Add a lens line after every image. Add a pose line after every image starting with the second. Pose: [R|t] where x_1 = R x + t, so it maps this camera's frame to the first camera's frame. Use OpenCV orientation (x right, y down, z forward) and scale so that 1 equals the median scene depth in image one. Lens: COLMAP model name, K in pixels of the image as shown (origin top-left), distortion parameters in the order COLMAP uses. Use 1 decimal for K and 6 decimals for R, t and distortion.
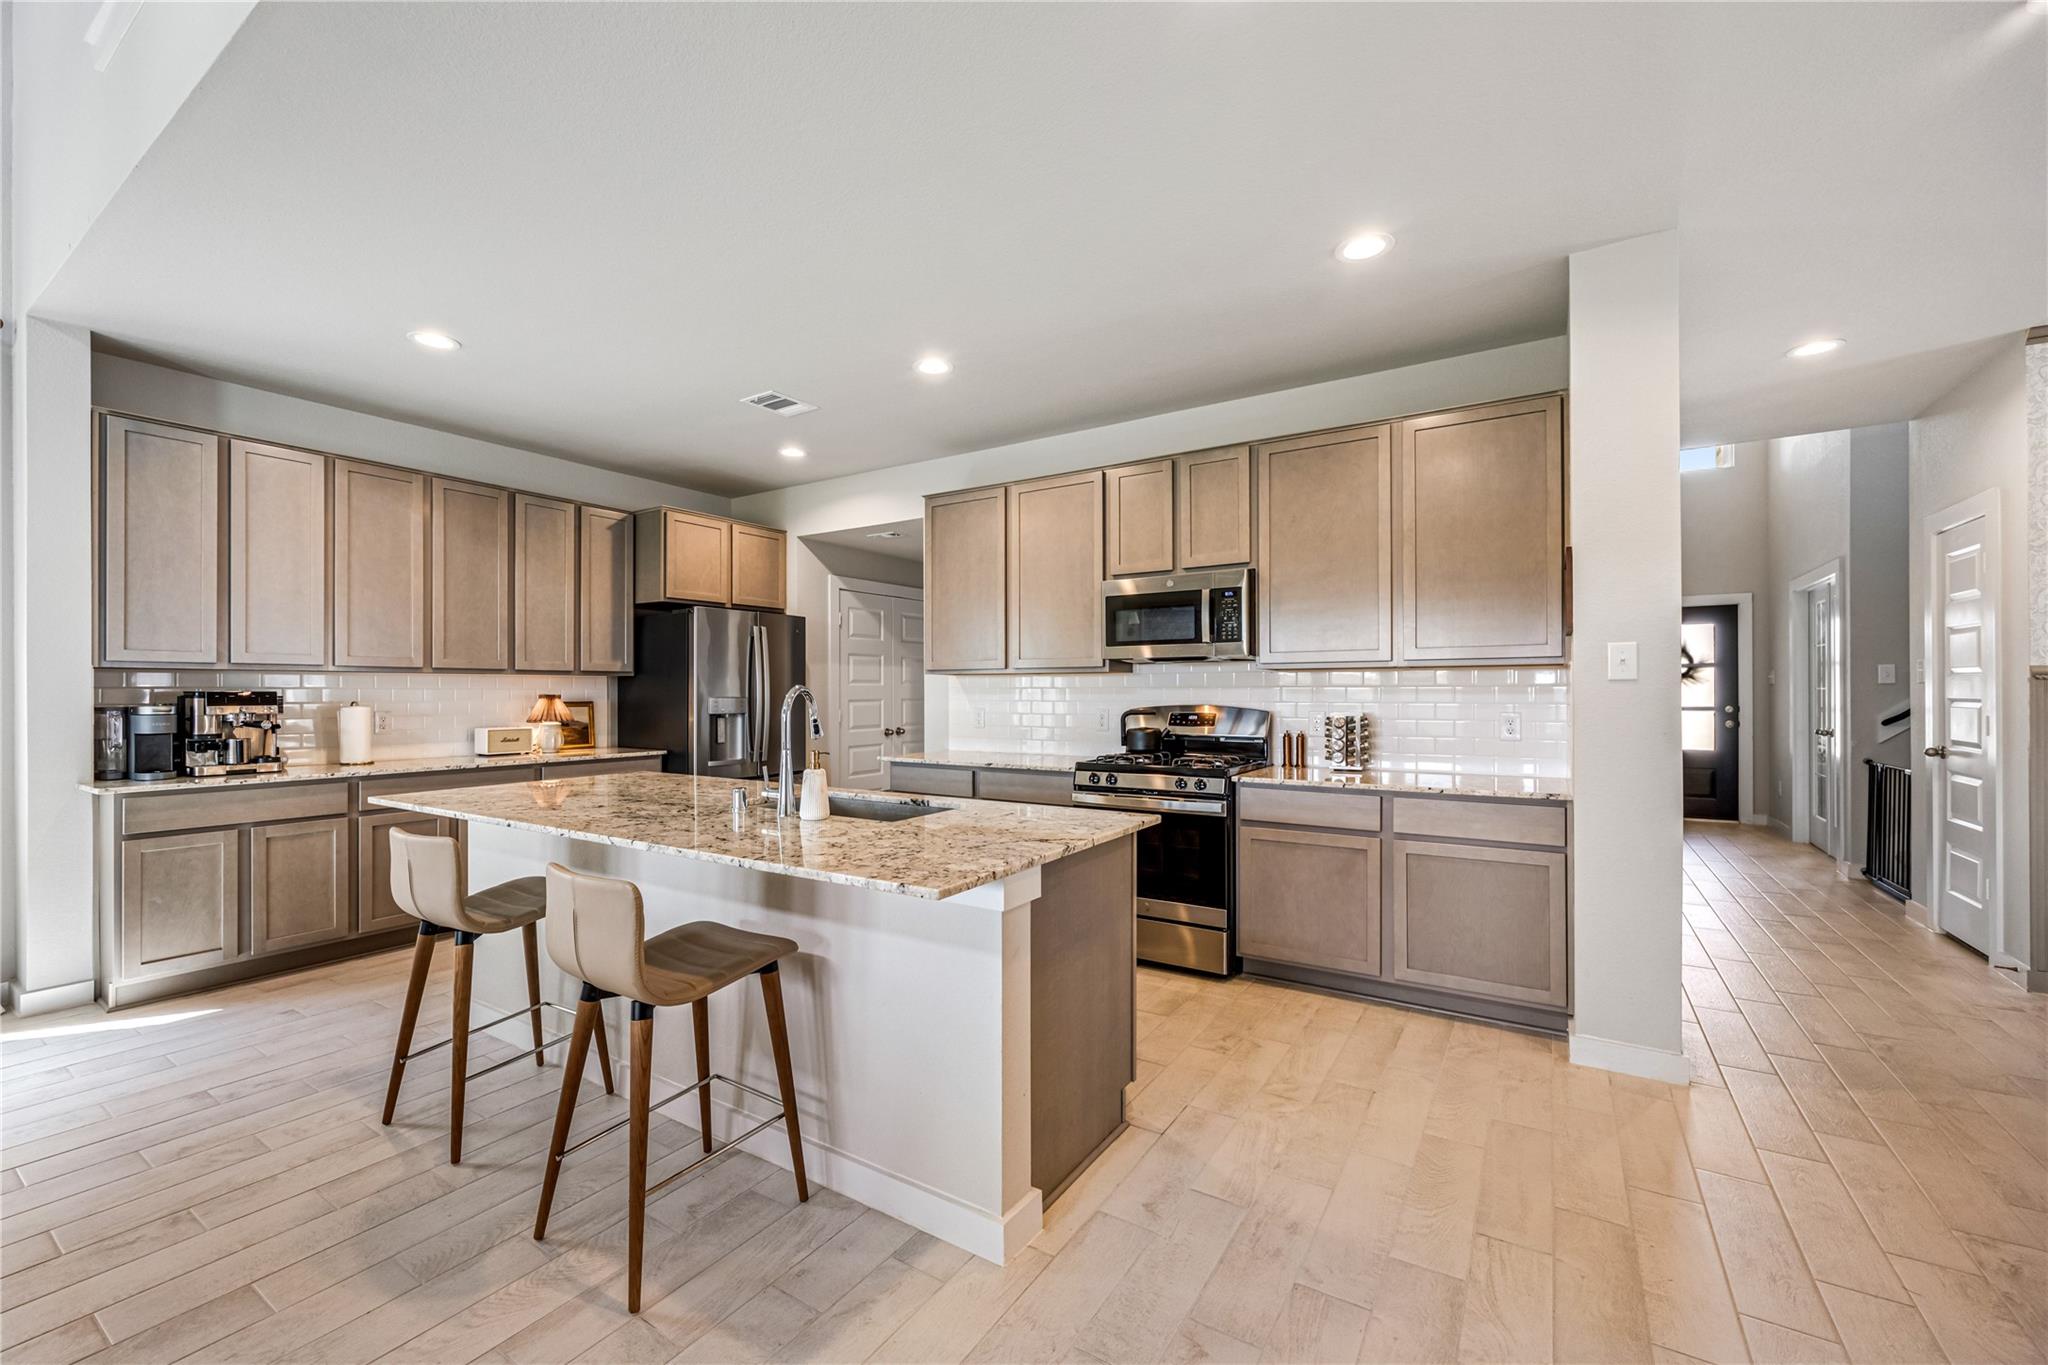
lens RADIAL K [[830.3, 0, 1019.5], [0, 830.3, 682.8], [0, 0, 1]] dist [-0.003940, 0.001072]
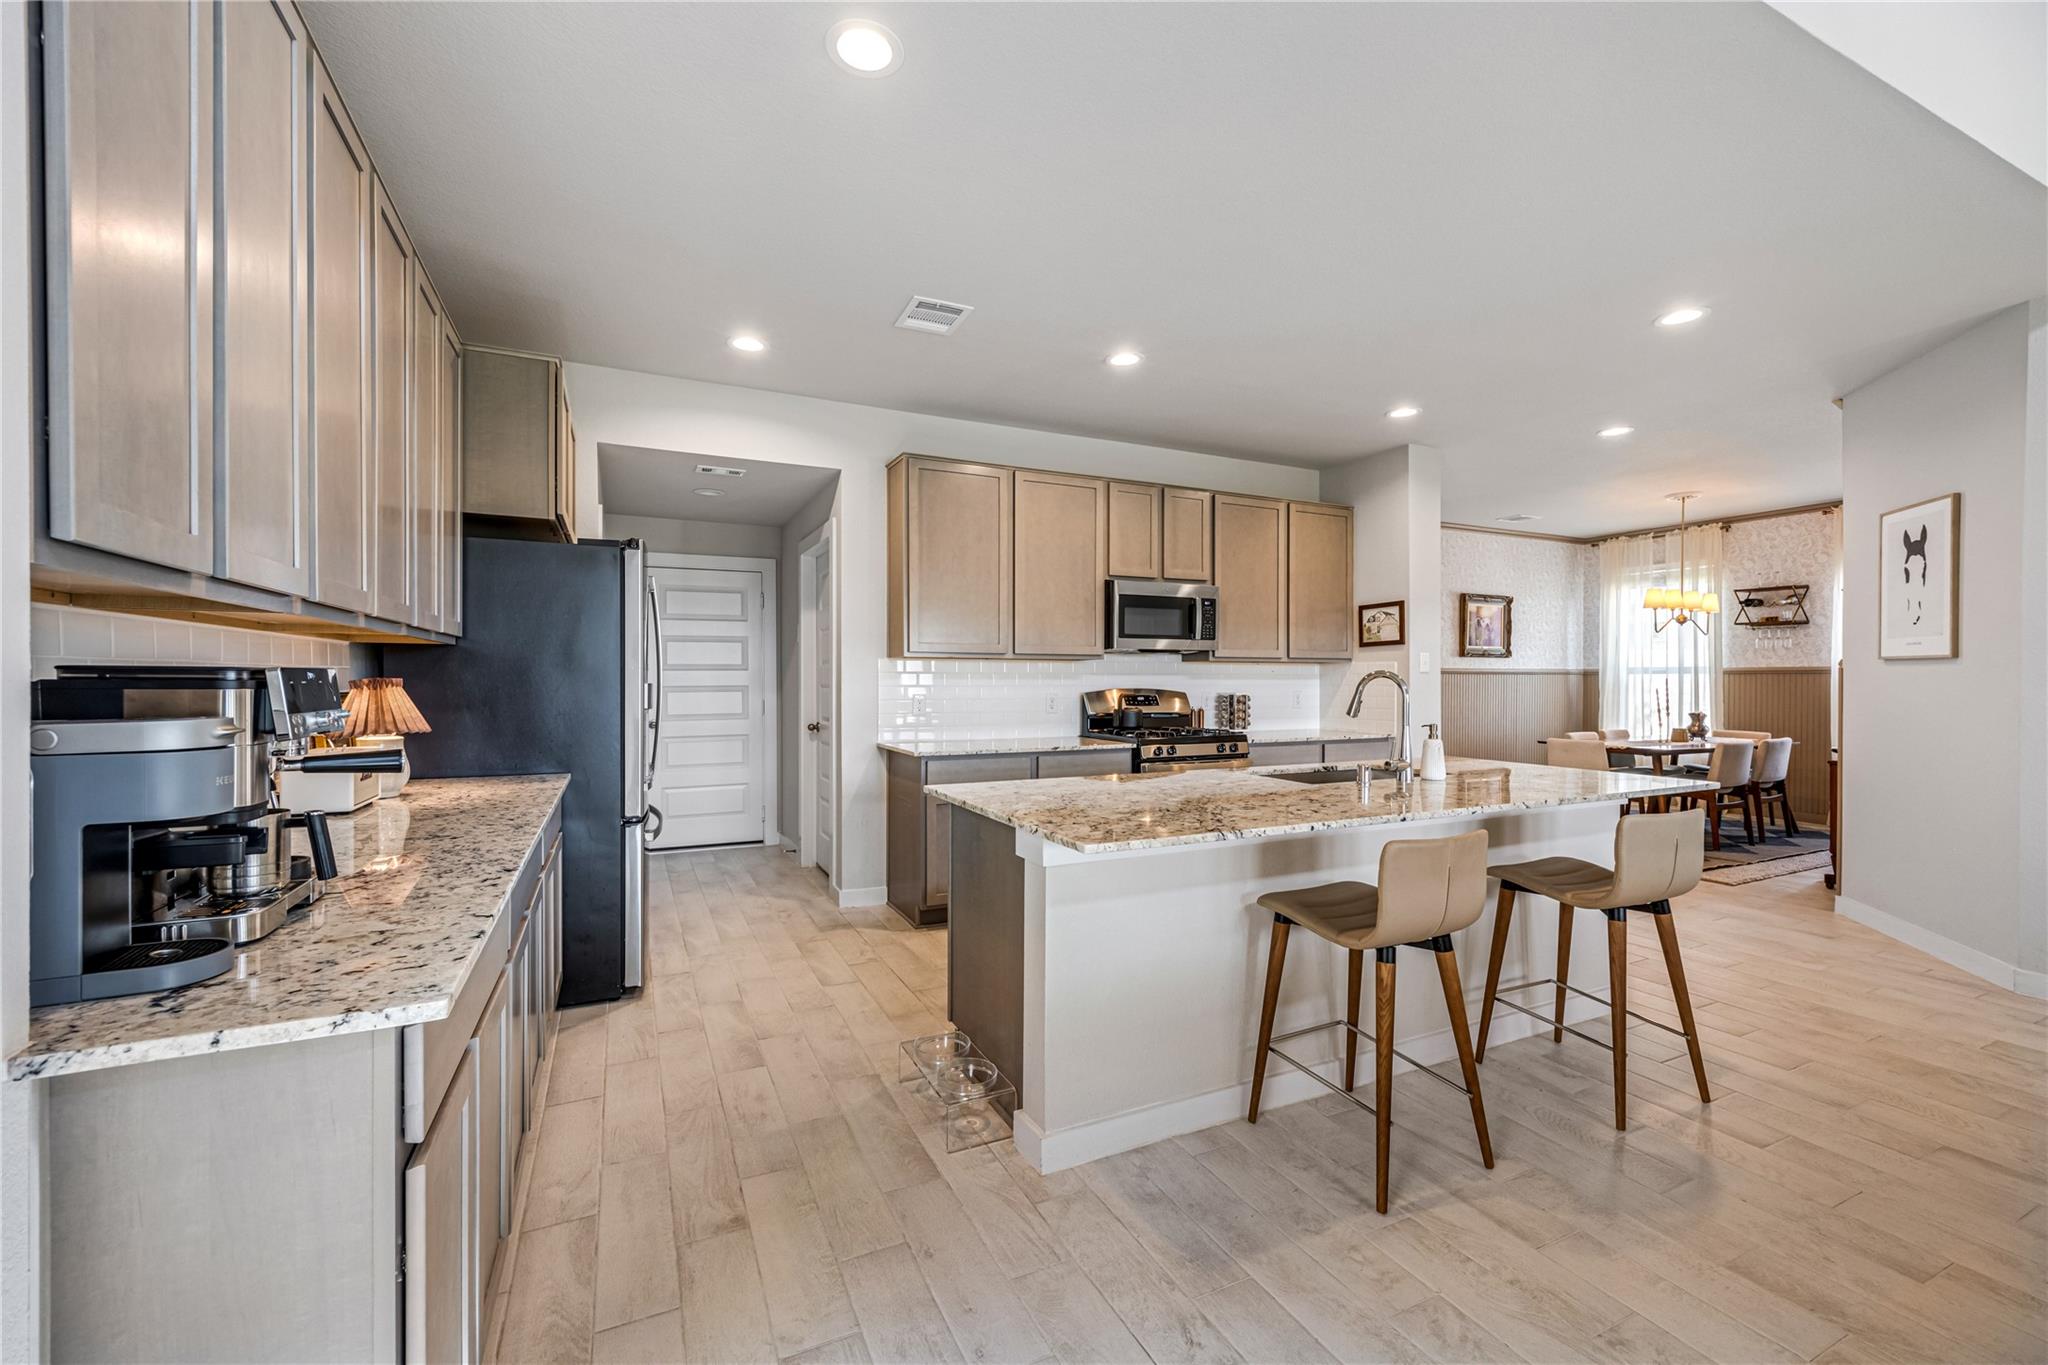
lens RADIAL K [[830.3, 0, 1022.8], [0, 830.3, 686.1], [0, 0, 1]] dist [-0.003940, 0.001072]
pose [[0.521261, -0.005820, 0.853377, -0.938852], [-0.011158, 0.999845, 0.013634, 0.008792], [-0.853324, -0.016628, 0.521115, 0.508618]]
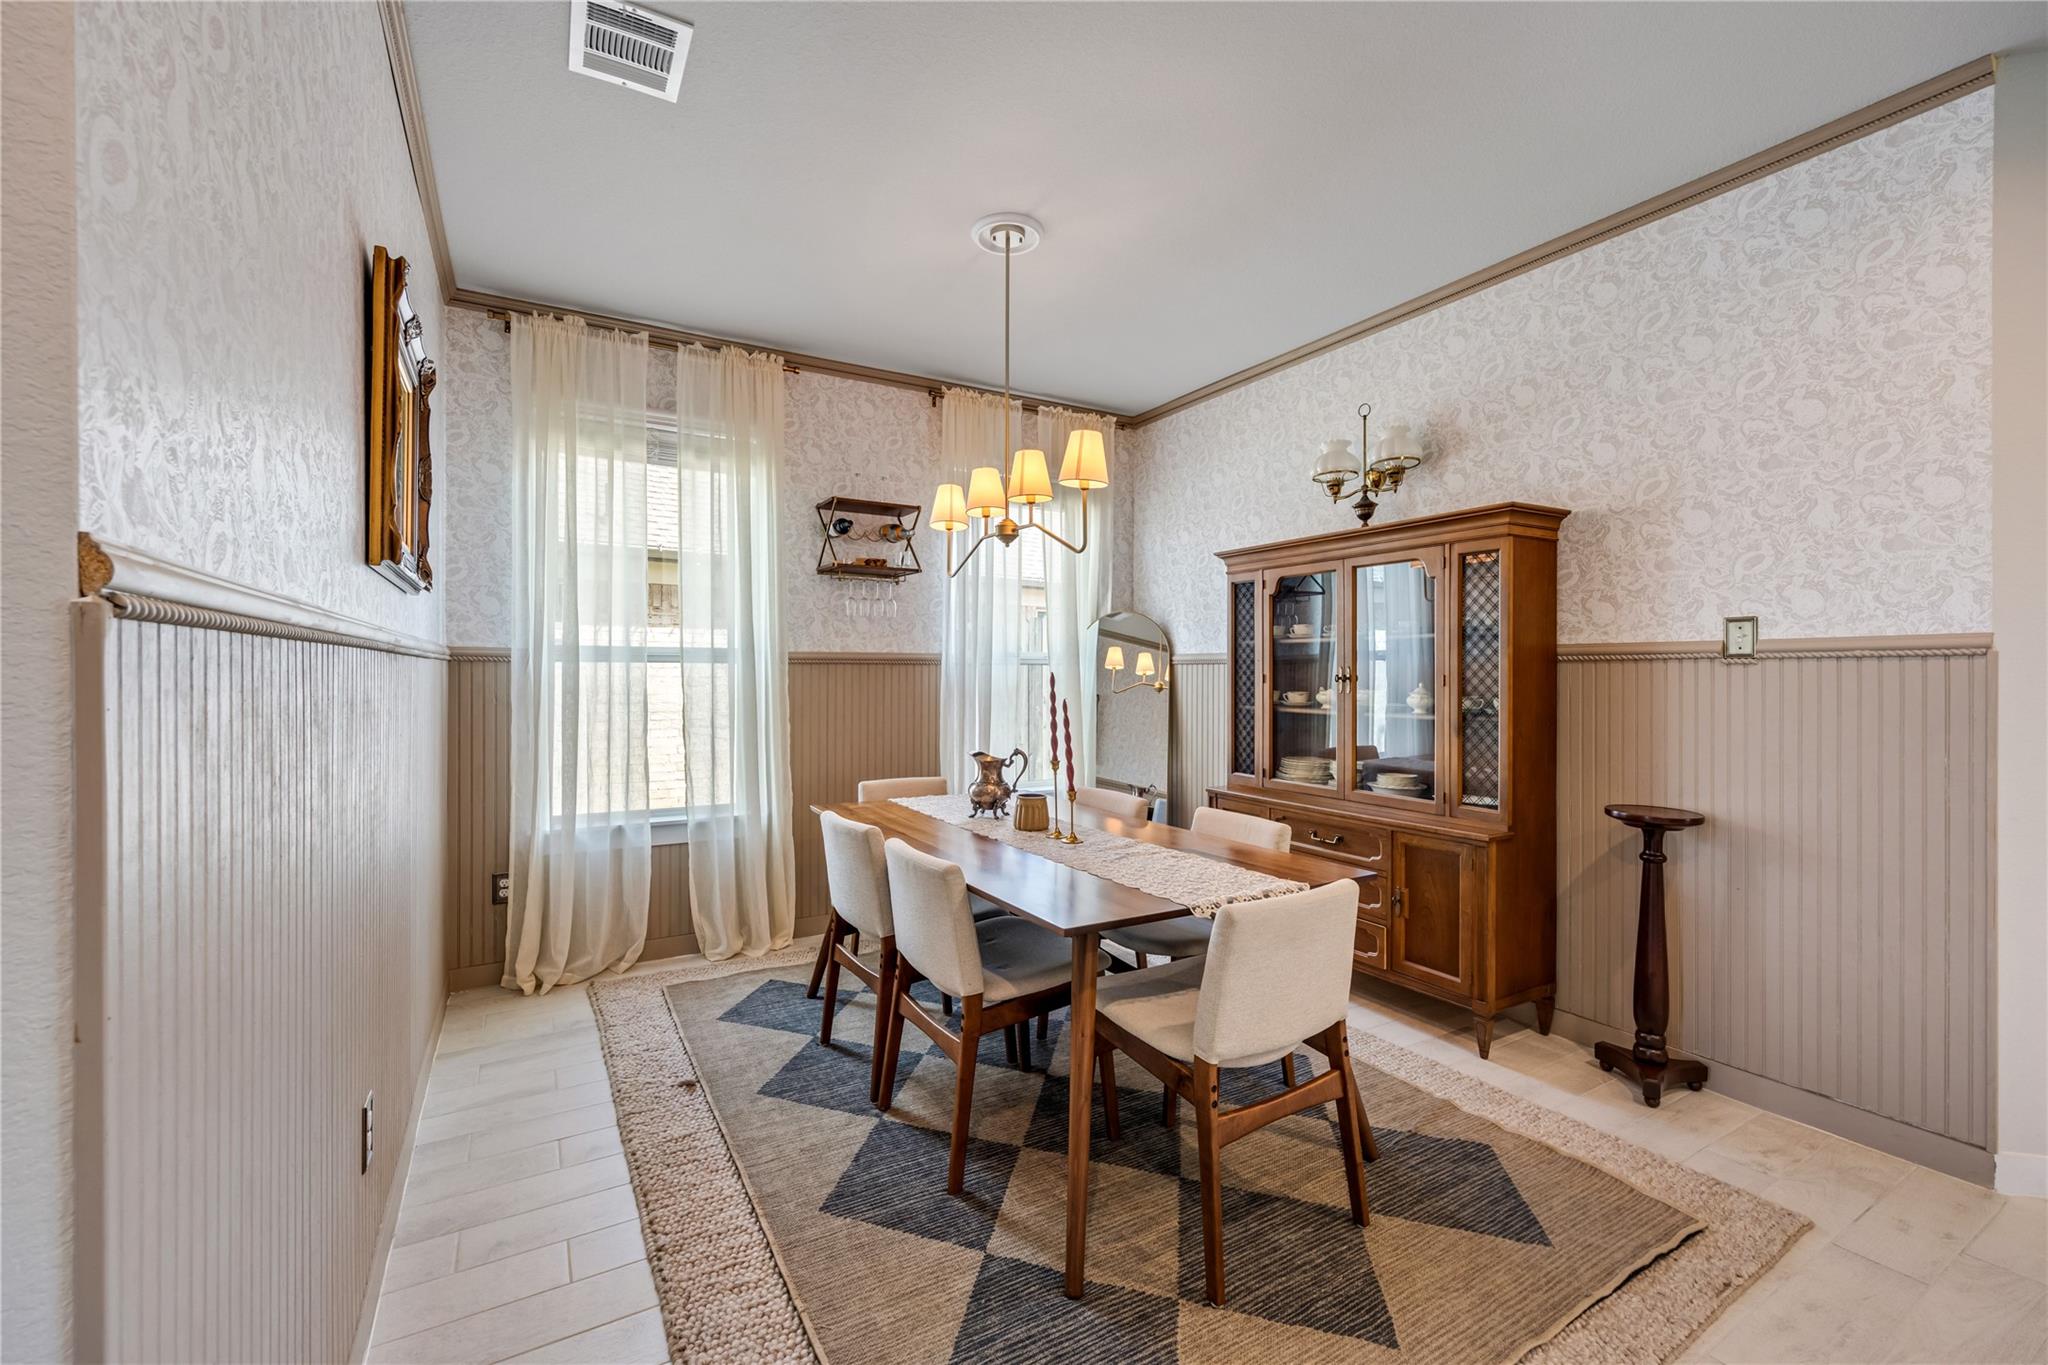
lens RADIAL K [[830.3, 0, 1031.3], [0, 830.3, 674.9], [0, 0, 1]] dist [-0.003940, 0.001072]
pose [[-0.890125, -0.003316, 0.455704, 0.761583], [-0.007420, 0.999946, -0.007218, 0.006149], [-0.455656, -0.009806, -0.890102, 0.829380]]
